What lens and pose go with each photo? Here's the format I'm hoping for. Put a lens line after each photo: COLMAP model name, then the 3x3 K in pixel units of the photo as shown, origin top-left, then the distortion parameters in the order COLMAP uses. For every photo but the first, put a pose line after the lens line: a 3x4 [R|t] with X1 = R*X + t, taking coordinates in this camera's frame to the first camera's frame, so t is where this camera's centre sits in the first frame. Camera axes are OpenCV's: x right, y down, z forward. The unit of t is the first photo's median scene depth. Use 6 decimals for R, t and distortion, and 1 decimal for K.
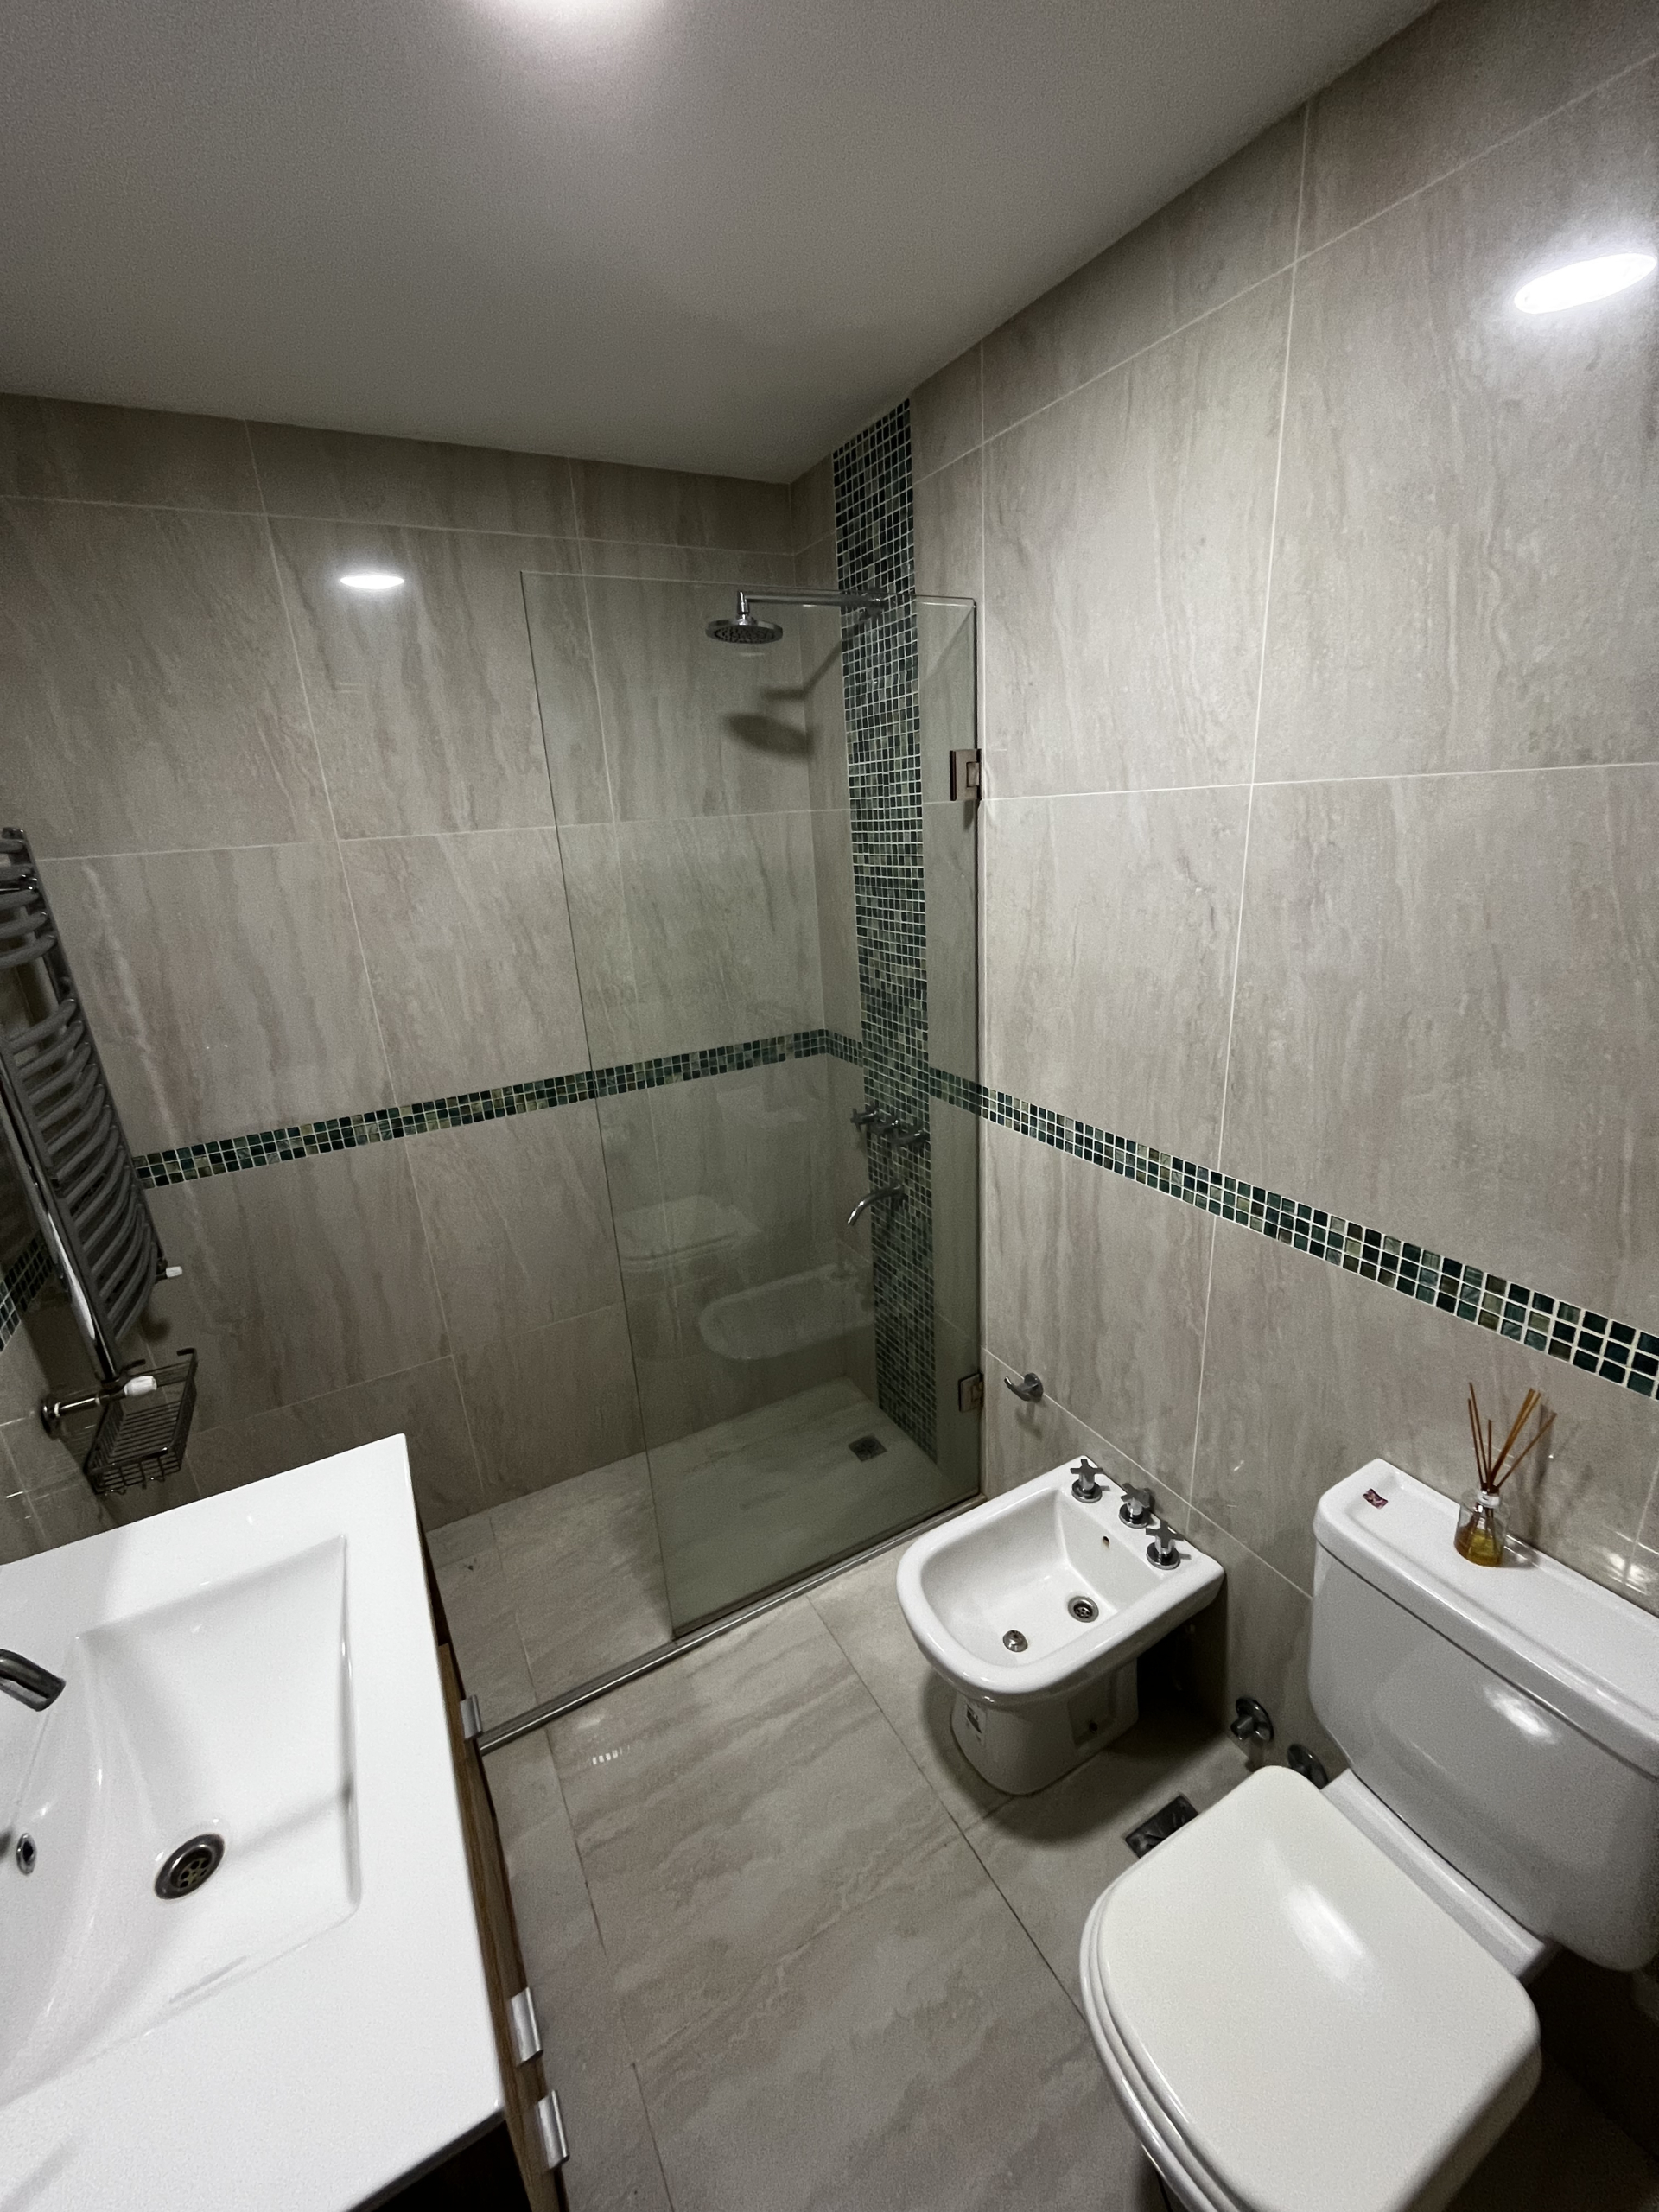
lens RADIAL K [[895.2, 0, 829.5], [0, 895.2, 1106.0], [0, 0, 1]] dist [-0.001682, 0.001130]
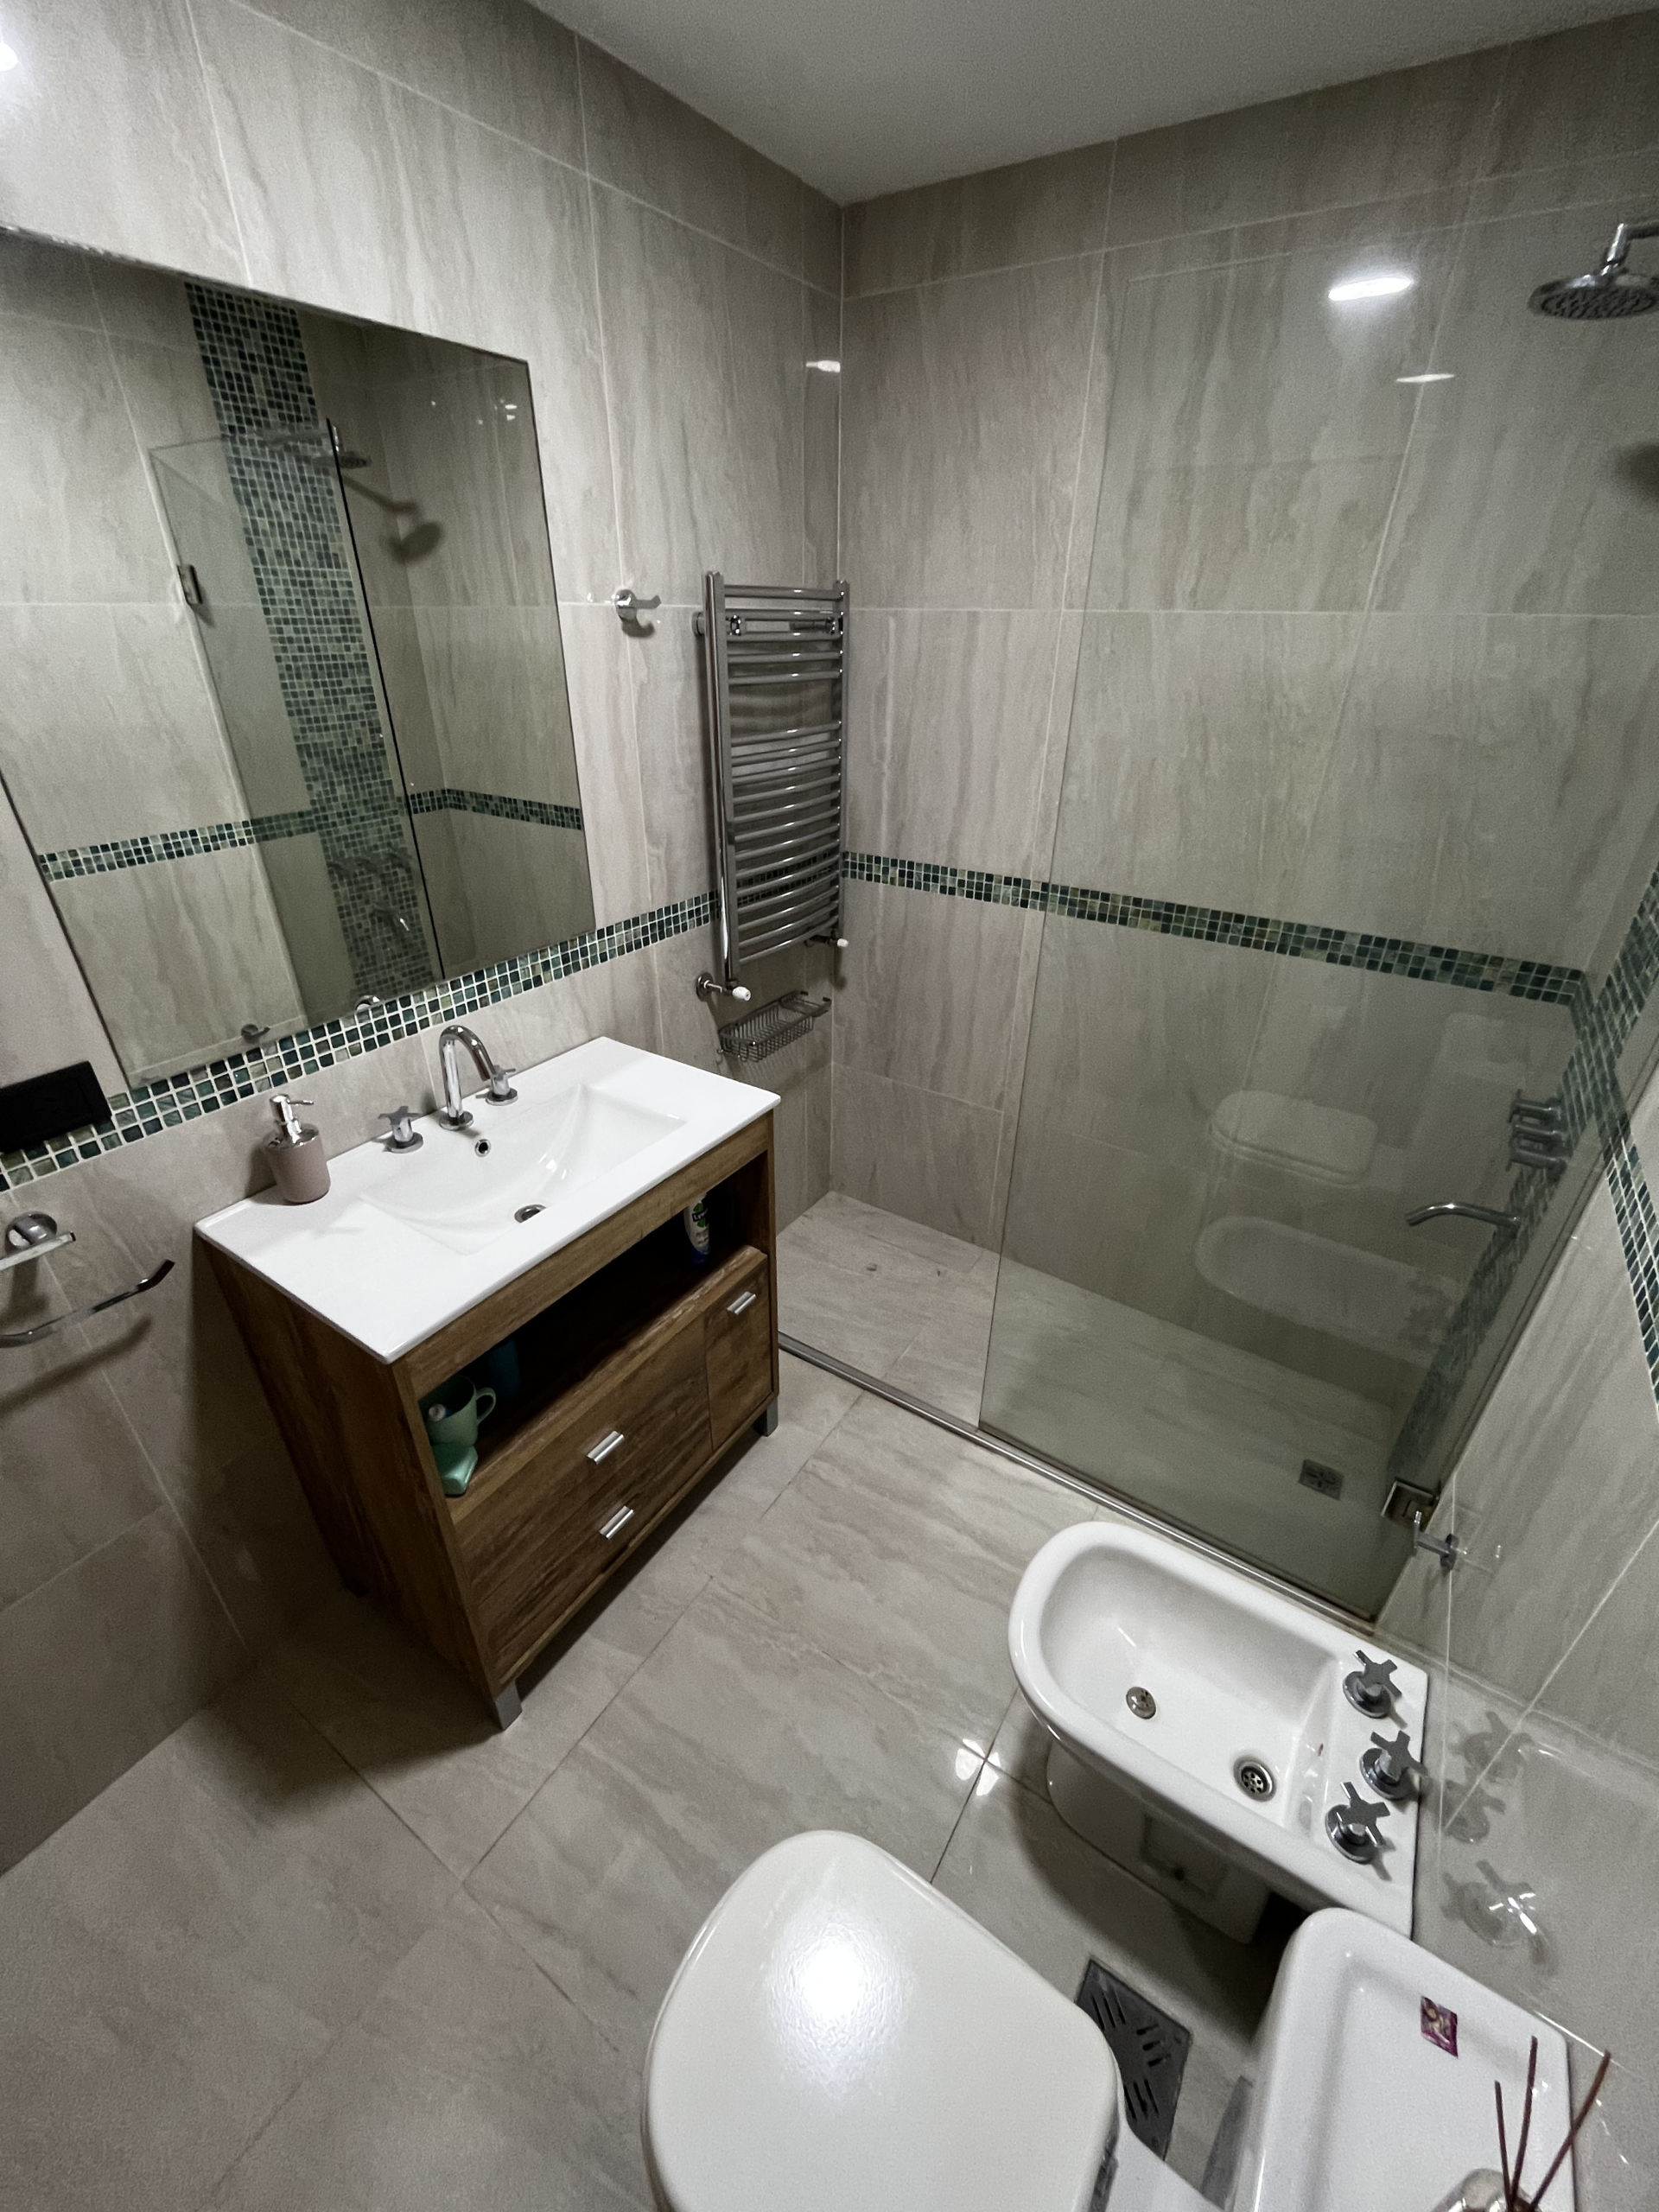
lens RADIAL K [[895.2, 0, 829.5], [0, 895.2, 1106.0], [0, 0, 1]] dist [-0.001682, 0.001130]
pose [[0.464844, 0.479841, -0.744092, 0.326909], [-0.317746, 0.874835, 0.365652, -0.074825], [0.826412, 0.066461, 0.559129, 0.200037]]
